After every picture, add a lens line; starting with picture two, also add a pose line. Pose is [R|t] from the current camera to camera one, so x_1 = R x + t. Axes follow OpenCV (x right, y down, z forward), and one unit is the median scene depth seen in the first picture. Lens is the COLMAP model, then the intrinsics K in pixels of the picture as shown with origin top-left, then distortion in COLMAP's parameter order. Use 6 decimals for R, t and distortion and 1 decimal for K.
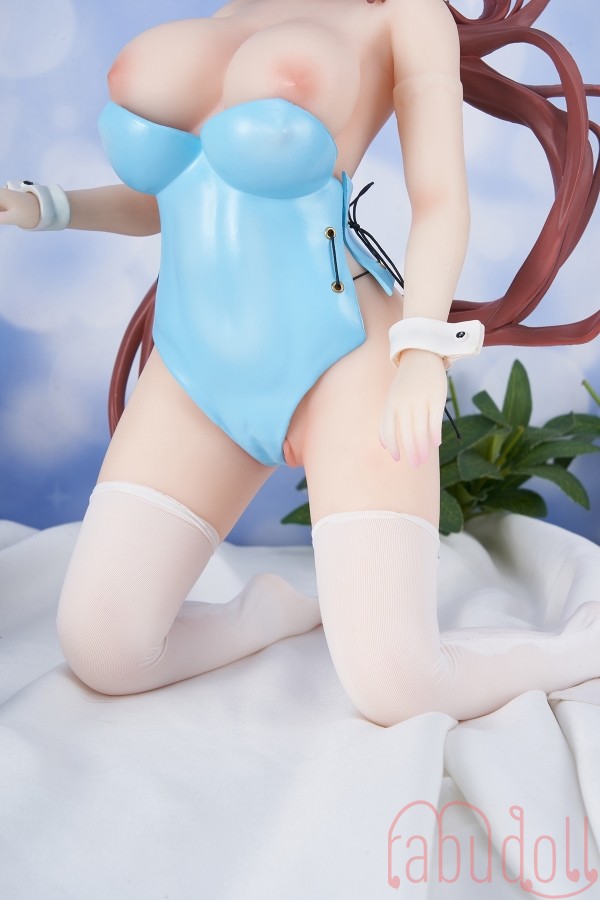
lens RADIAL K [[1657.1, 0, 300.0], [0, 1657.1, 450.0], [0, 0, 1]] dist [-0.037723, -0.008010]
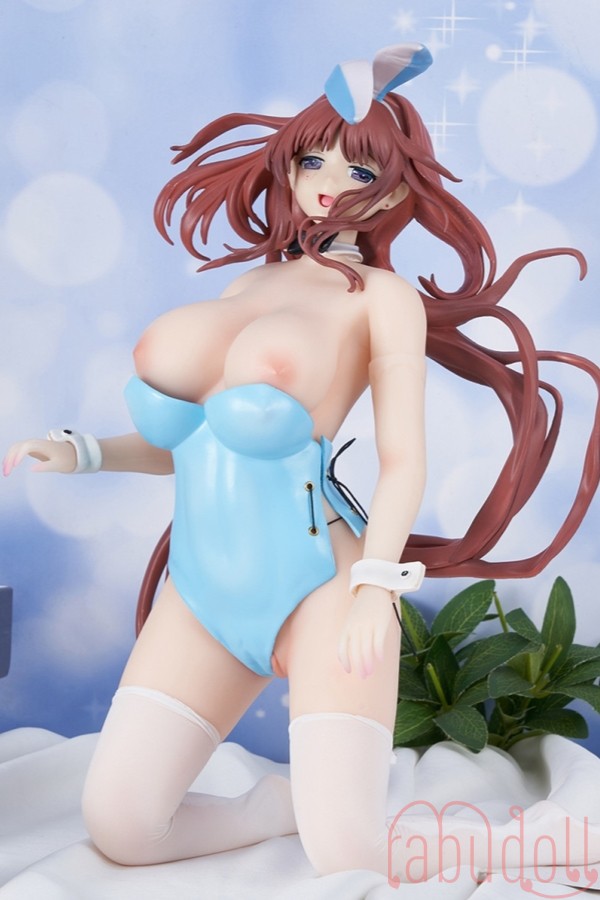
lens RADIAL K [[3713.5, 0, 300.0], [0, 3713.5, 450.0], [0, 0, 1]] dist [-0.051567, 1.001253]
pose [[0.994001, 0.015073, -0.108325, 0.297819], [-0.021411, 0.998111, -0.057592, 0.000604], [0.107252, 0.059566, 0.992446, -1.669012]]
